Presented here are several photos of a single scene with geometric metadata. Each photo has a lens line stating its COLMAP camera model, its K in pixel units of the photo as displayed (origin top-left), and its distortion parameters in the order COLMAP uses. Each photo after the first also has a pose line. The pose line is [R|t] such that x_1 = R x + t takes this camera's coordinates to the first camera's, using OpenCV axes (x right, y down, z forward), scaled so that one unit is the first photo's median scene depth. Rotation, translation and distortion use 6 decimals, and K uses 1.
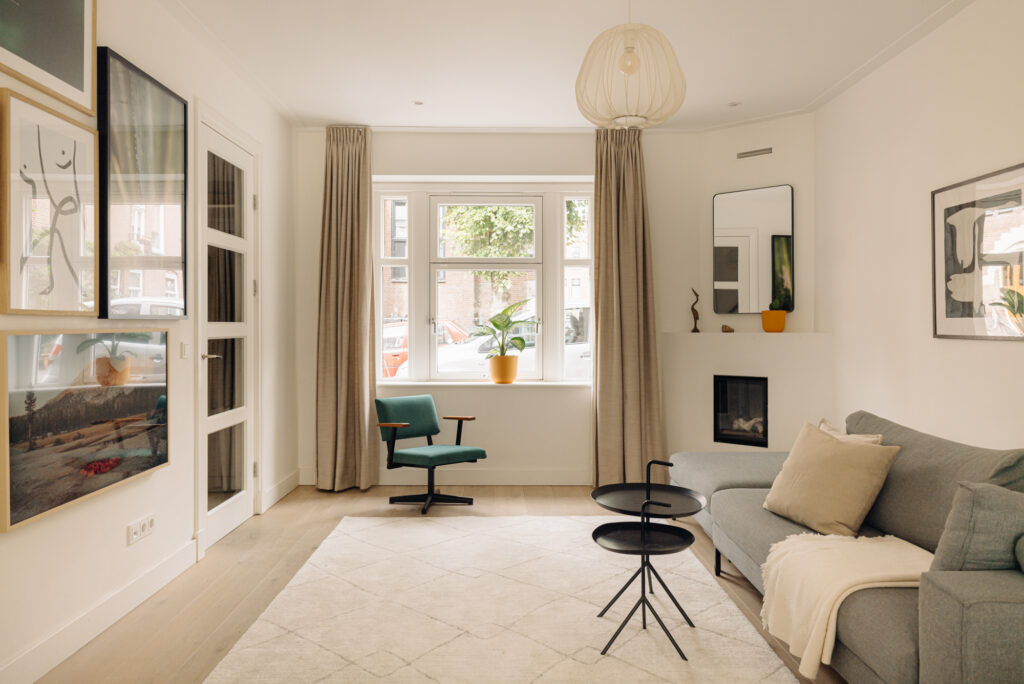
lens RADIAL K [[746.4, 0, 513.3], [0, 746.4, 328.8], [0, 0, 1]] dist [0.009662, -0.005011]
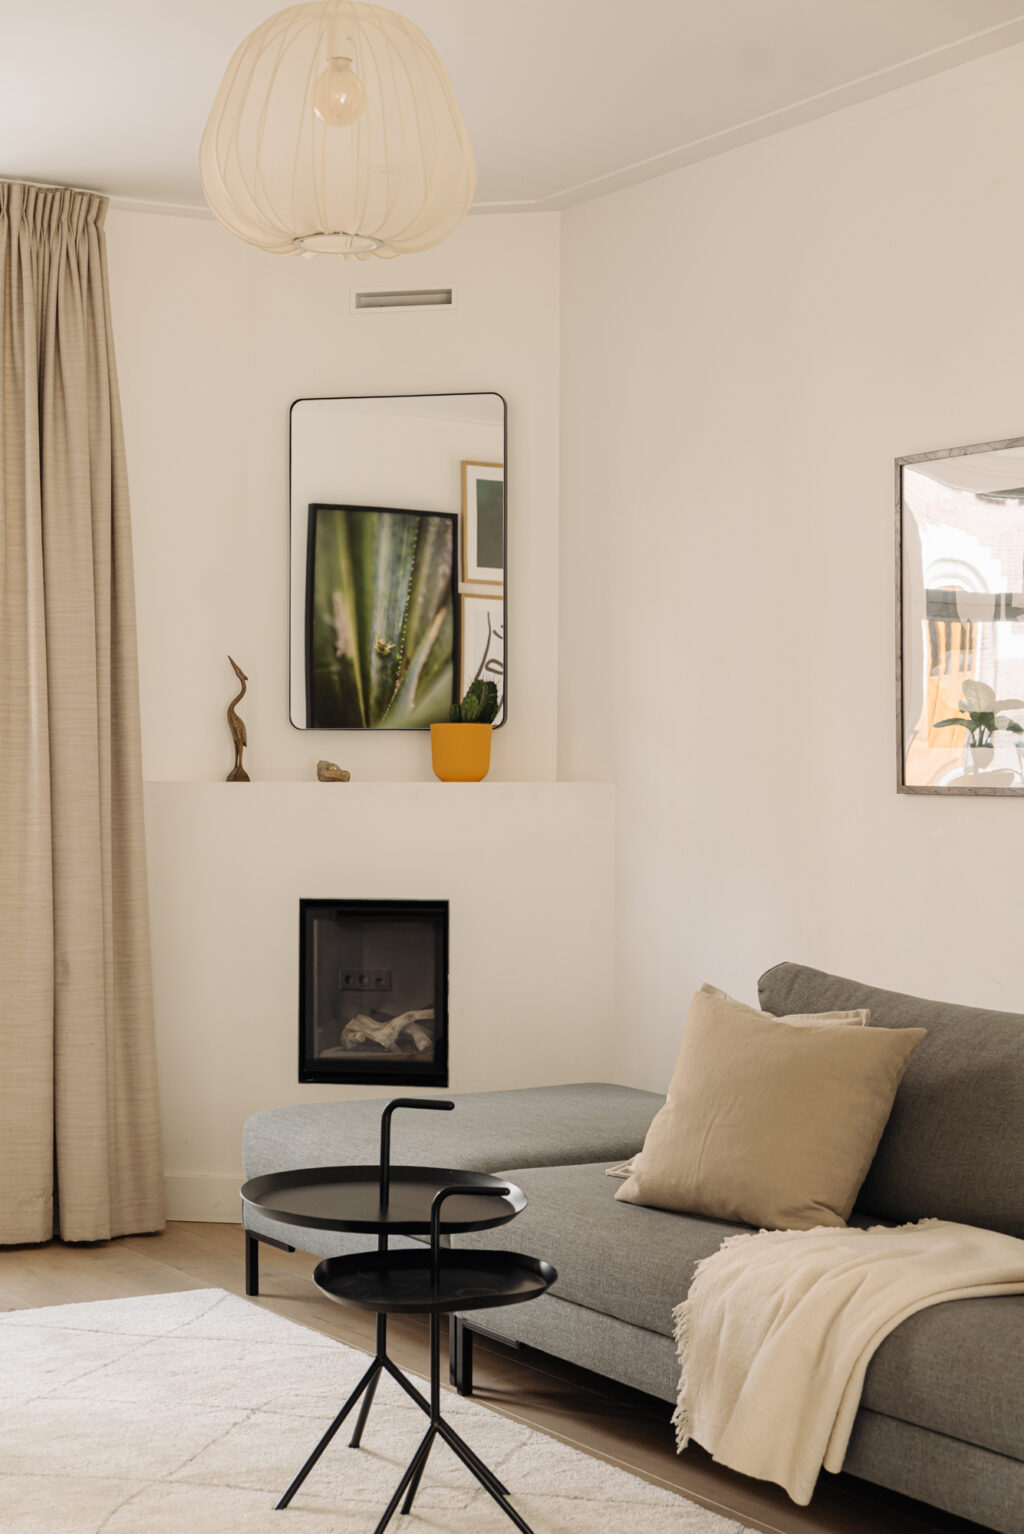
lens RADIAL K [[2512.7, 0, 510.2], [0, 2512.7, 766.2], [0, 0, 1]] dist [0.053087, 0.000000]
pose [[0.874843, 0.002582, 0.484400, -0.289774], [-0.001608, 0.999996, -0.002427, 0.000196], [-0.484404, 0.001344, 0.874843, -0.146456]]
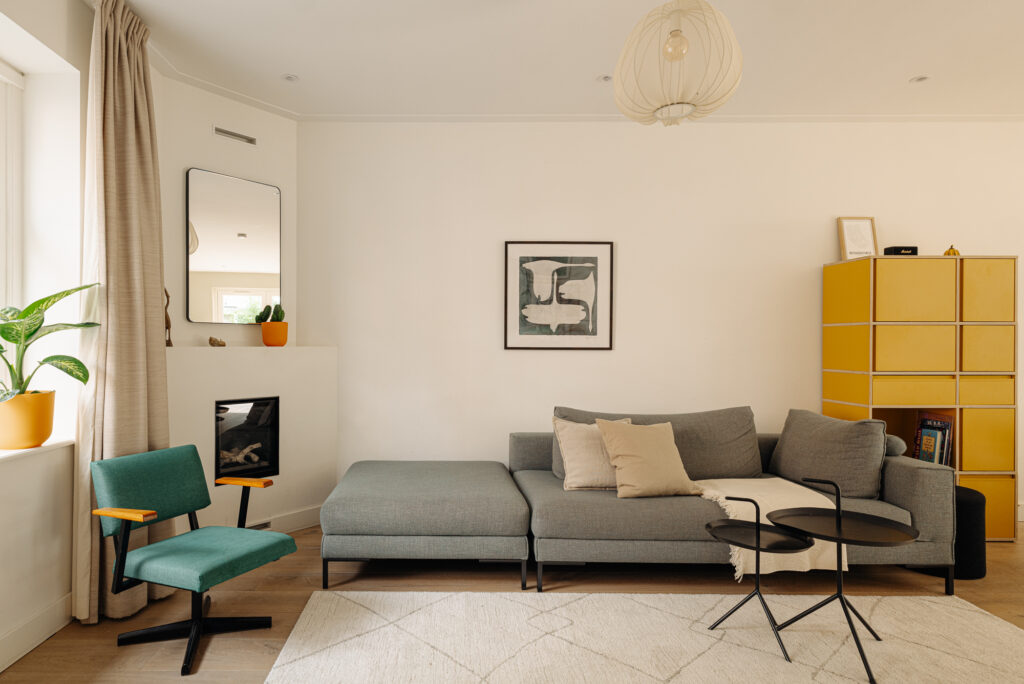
lens RADIAL K [[531.5, 0, 510.6], [0, 531.5, 345.5], [0, 0, 1]] dist [-0.003687, 0.001159]
pose [[0.012352, 0.001586, 0.999922, -0.347124], [-0.000398, 0.999999, -0.001581, 0.005463], [-0.999924, -0.000379, 0.012352, 0.843884]]
